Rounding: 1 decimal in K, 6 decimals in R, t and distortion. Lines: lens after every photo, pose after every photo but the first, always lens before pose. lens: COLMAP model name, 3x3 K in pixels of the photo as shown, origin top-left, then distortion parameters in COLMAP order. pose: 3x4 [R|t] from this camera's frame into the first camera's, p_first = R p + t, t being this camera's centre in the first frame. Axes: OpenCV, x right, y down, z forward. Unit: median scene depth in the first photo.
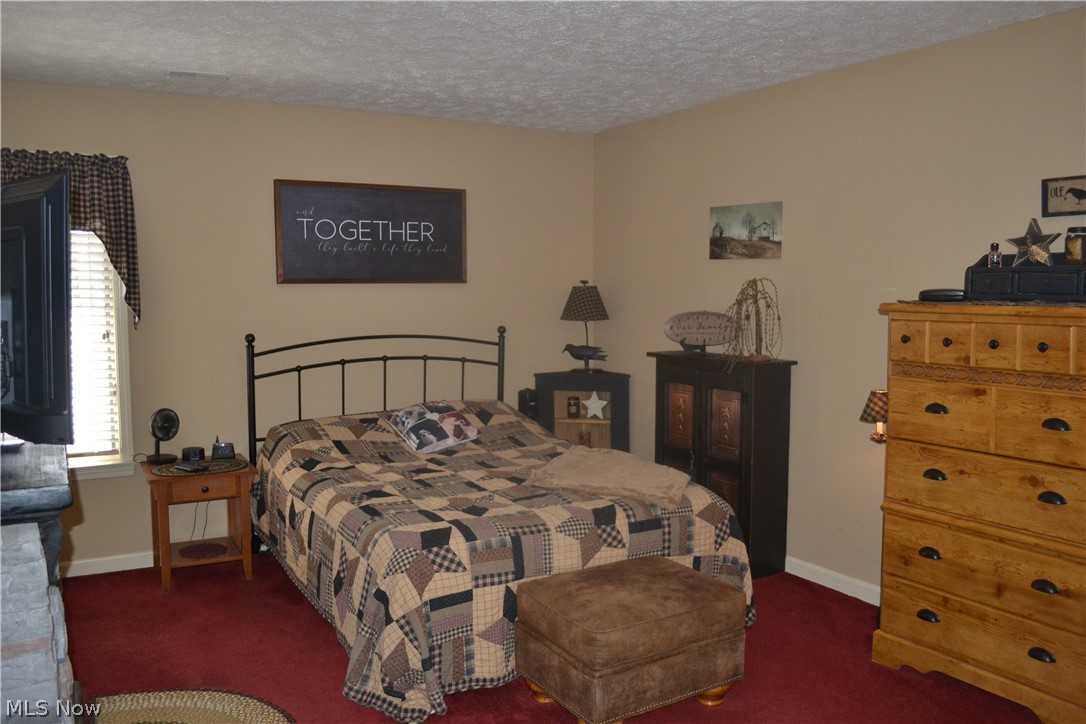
lens RADIAL K [[869.6, 0, 576.8], [0, 869.6, 339.0], [0, 0, 1]] dist [-0.083375, 0.011606]
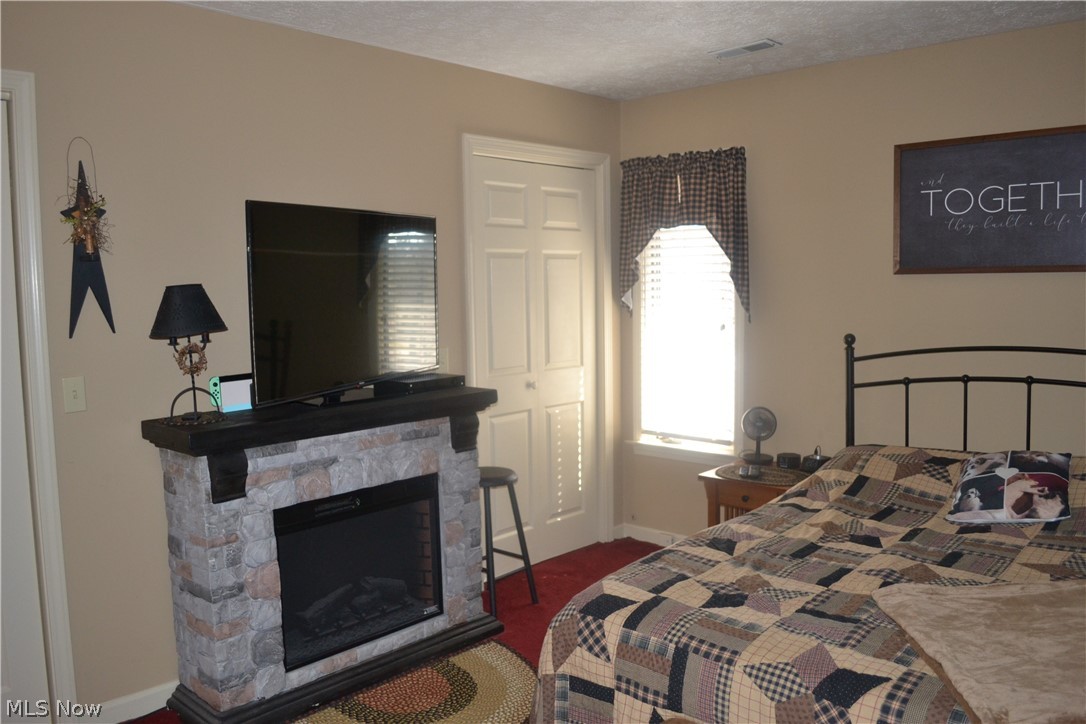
lens RADIAL K [[869.6, 0, 540.5], [0, 869.6, 358.5], [0, 0, 1]] dist [-0.083375, 0.011606]
pose [[0.263991, 0.078284, -0.961343, 0.407418], [-0.043836, 0.996645, 0.069121, -0.030949], [0.963528, 0.023894, 0.266537, 0.545645]]
